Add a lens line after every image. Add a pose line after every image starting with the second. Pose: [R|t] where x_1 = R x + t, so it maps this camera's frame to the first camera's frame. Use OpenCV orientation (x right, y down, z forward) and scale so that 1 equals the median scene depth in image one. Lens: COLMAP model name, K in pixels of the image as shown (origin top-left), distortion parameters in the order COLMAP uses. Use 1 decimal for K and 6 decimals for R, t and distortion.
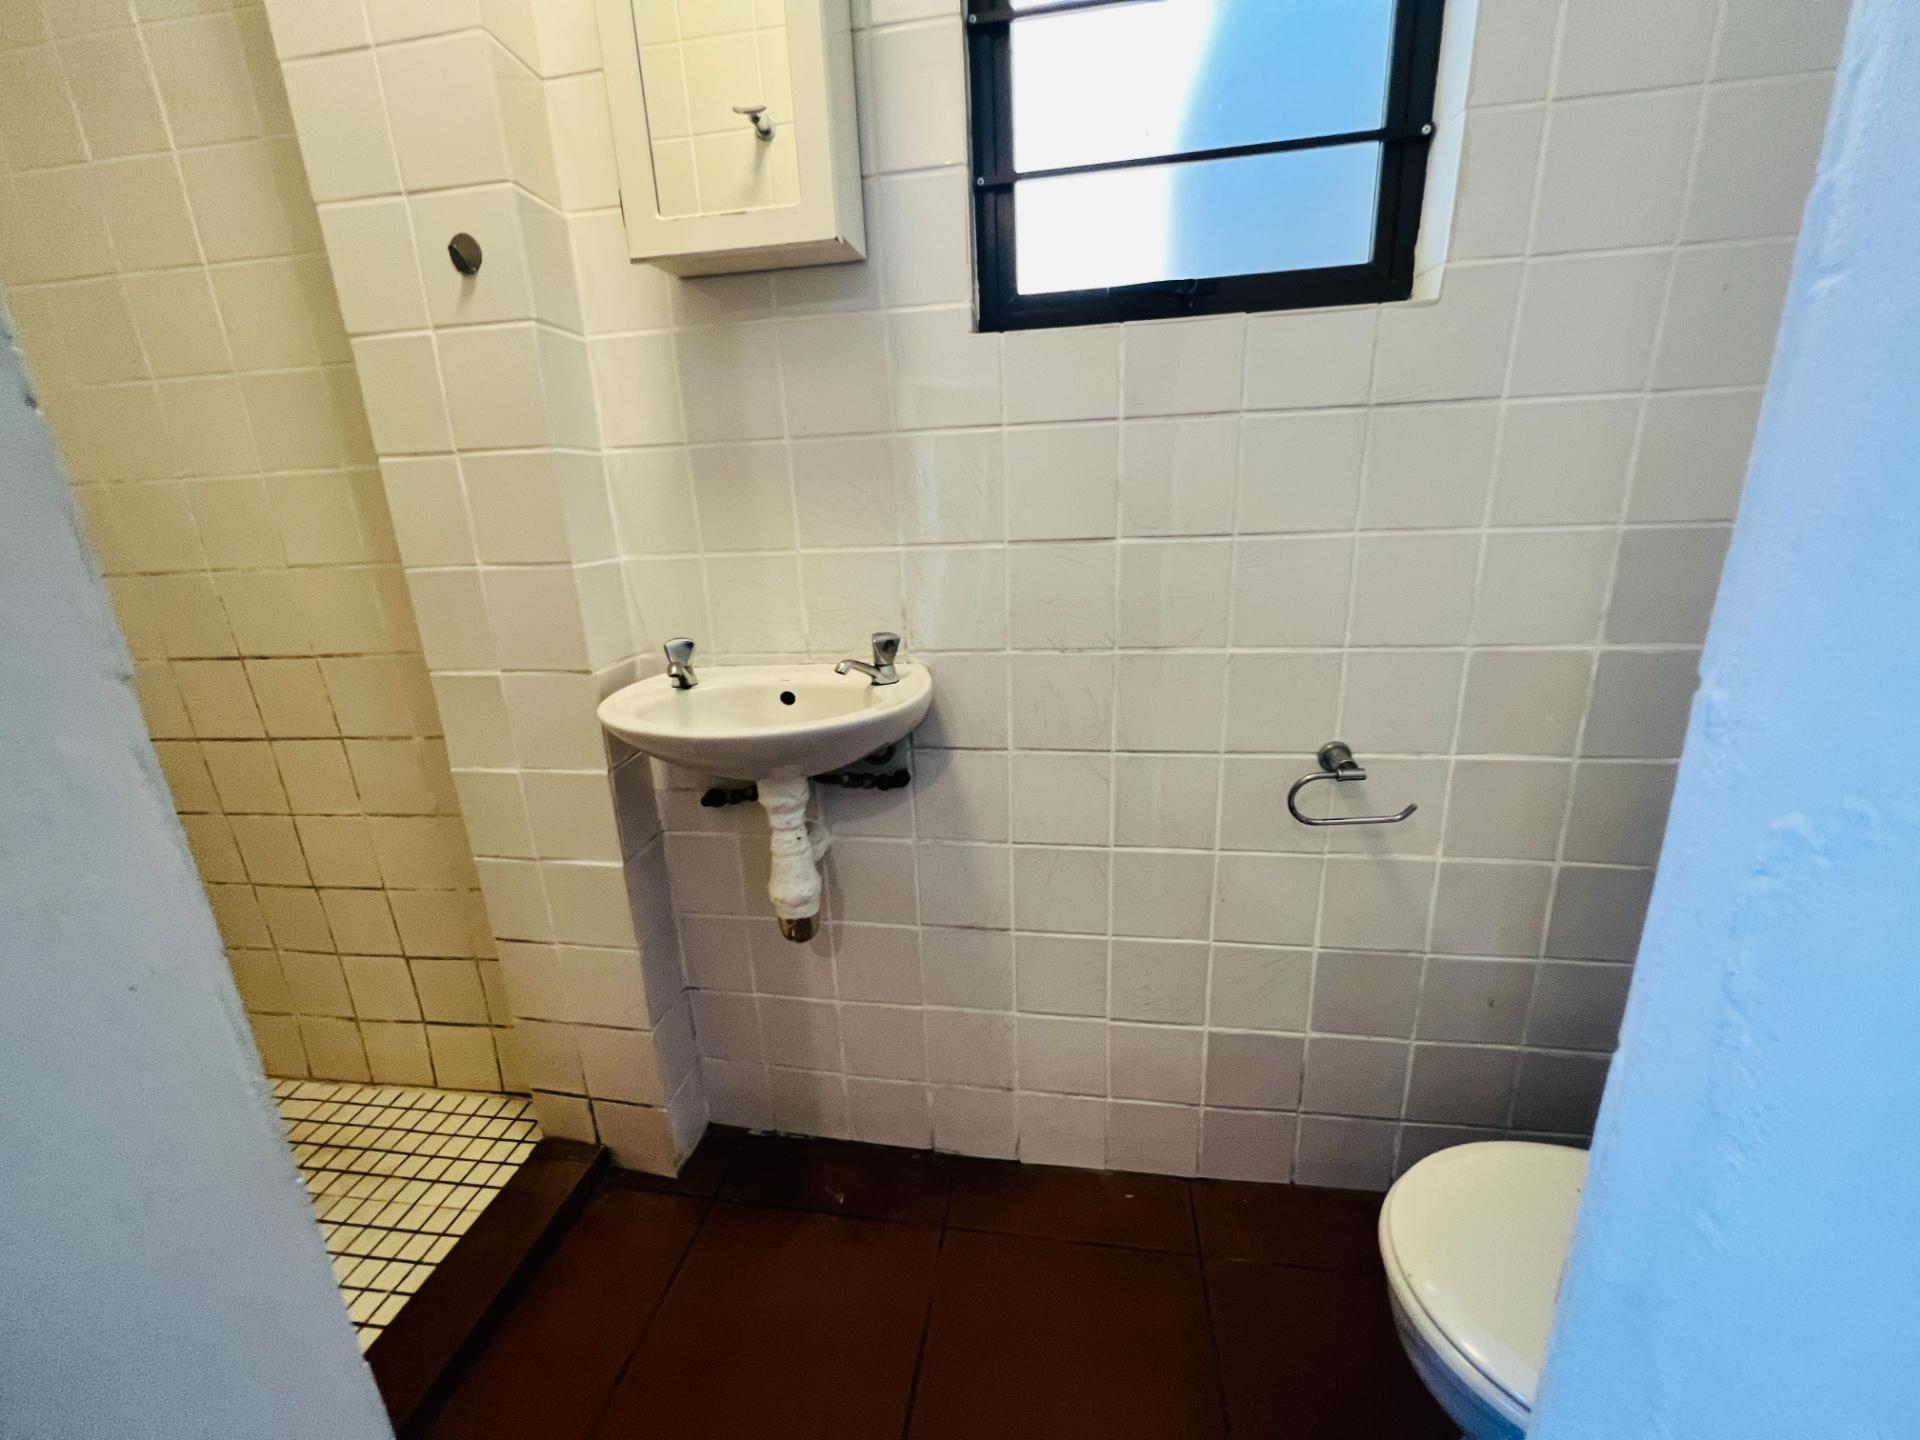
lens RADIAL K [[770.1, 0, 955.4], [0, 770.1, 716.8], [0, 0, 1]] dist [-0.003311, 0.000945]
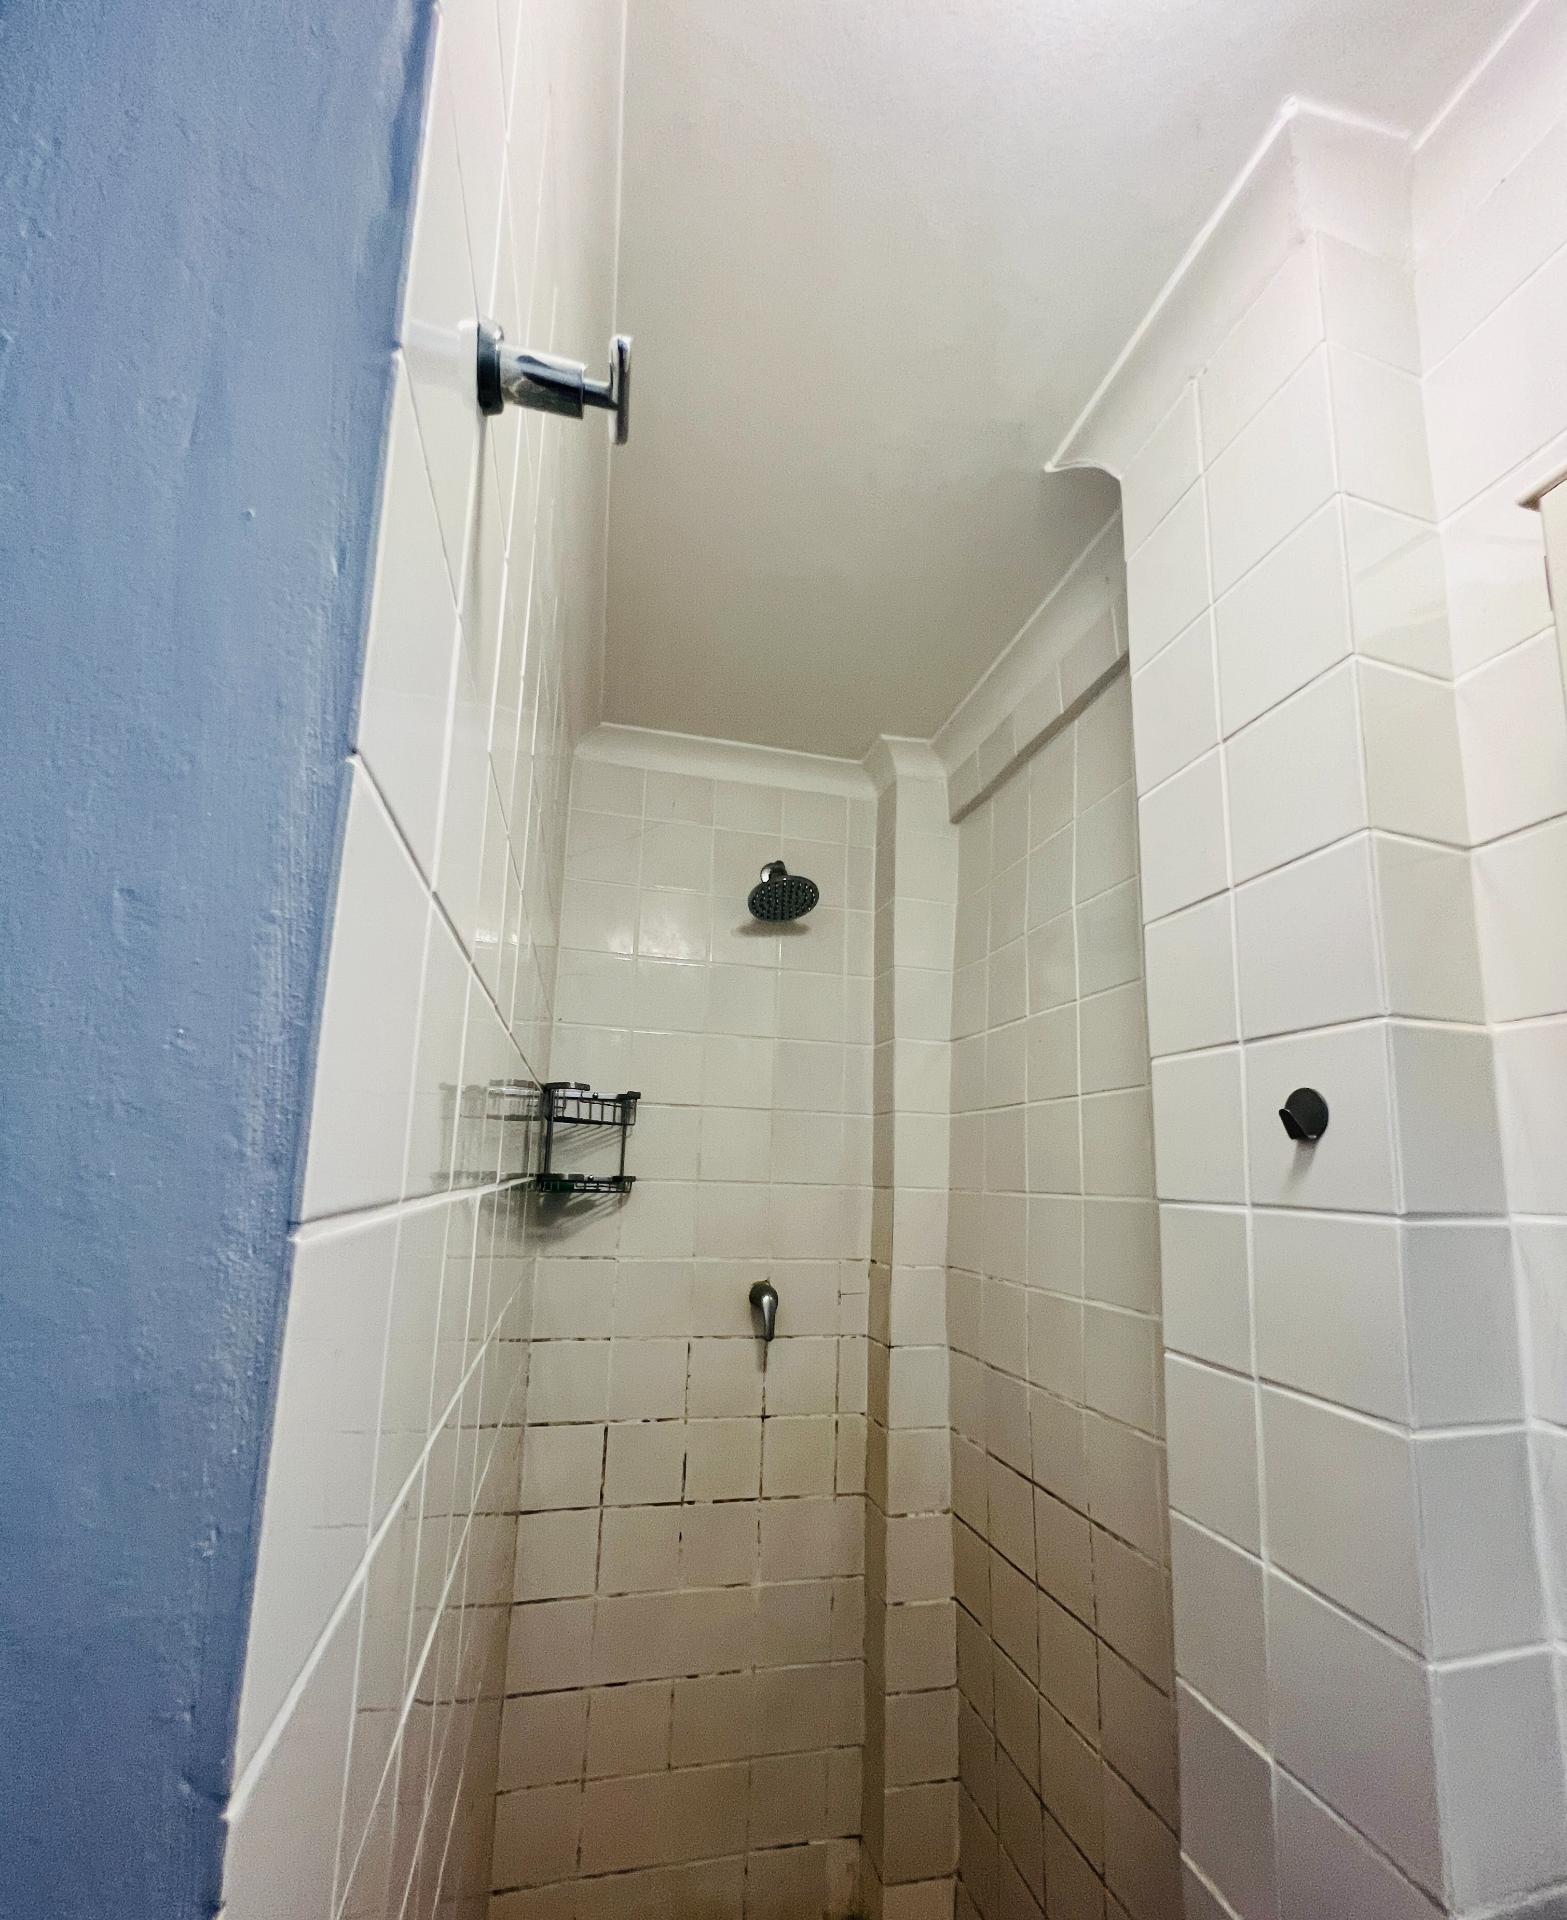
lens RADIAL K [[828.2, 0, 784.2], [0, 828.2, 1048.4], [0, 0, 1]] dist [-0.002505, 0.000006]
pose [[0.377603, -0.084354, -0.922117, -0.121113], [-0.295724, 0.932705, -0.206420, -0.342533], [0.877475, 0.350637, 0.327247, 0.309362]]
